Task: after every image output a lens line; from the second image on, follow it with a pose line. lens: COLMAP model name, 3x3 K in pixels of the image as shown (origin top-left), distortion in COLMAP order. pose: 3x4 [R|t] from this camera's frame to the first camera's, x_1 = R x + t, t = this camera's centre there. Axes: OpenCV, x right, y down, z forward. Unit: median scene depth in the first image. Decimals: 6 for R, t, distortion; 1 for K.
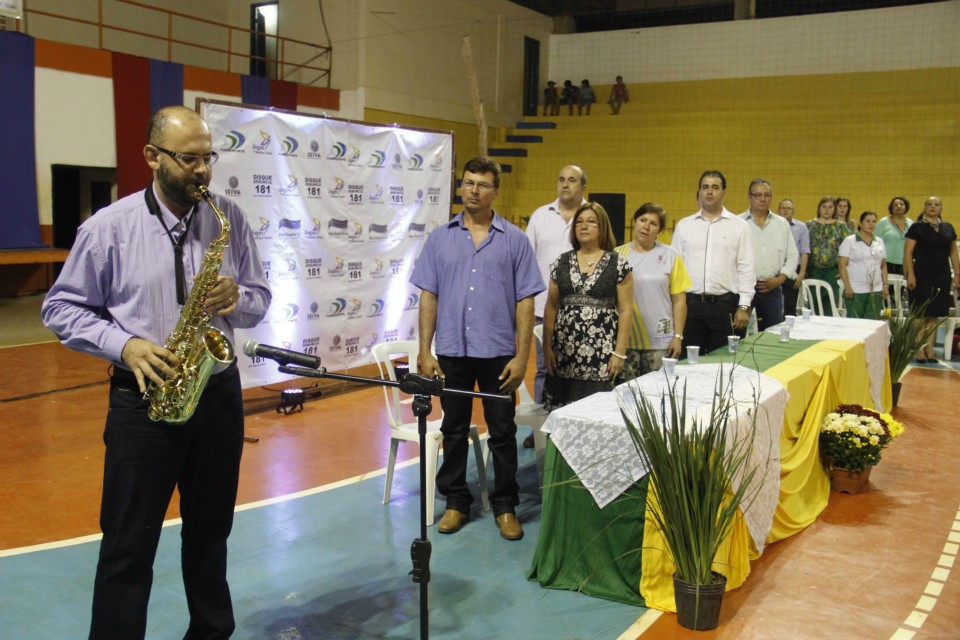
lens RADIAL K [[872.6, 0, 480.7], [0, 872.6, 321.4], [0, 0, 1]] dist [-0.026588, 0.000000]
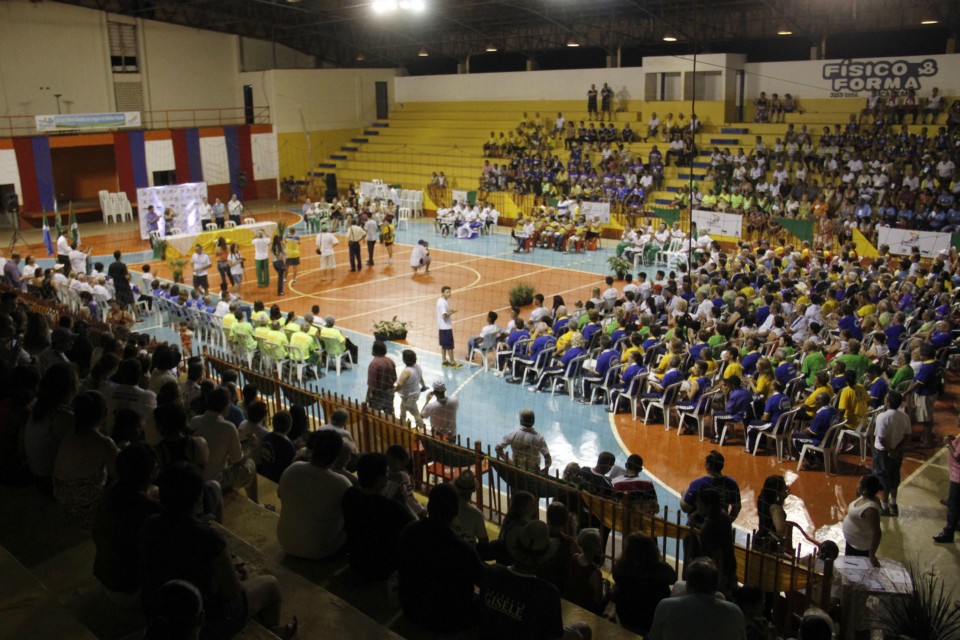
lens RADIAL K [[872.6, 0, 479.1], [0, 872.6, 317.4], [0, 0, 1]] dist [-0.026588, 0.000000]
pose [[0.967856, 0.021495, -0.250584, 1.372883], [0.009588, 0.992463, 0.122166, -0.031076], [0.251322, -0.120642, 0.960356, -1.688314]]
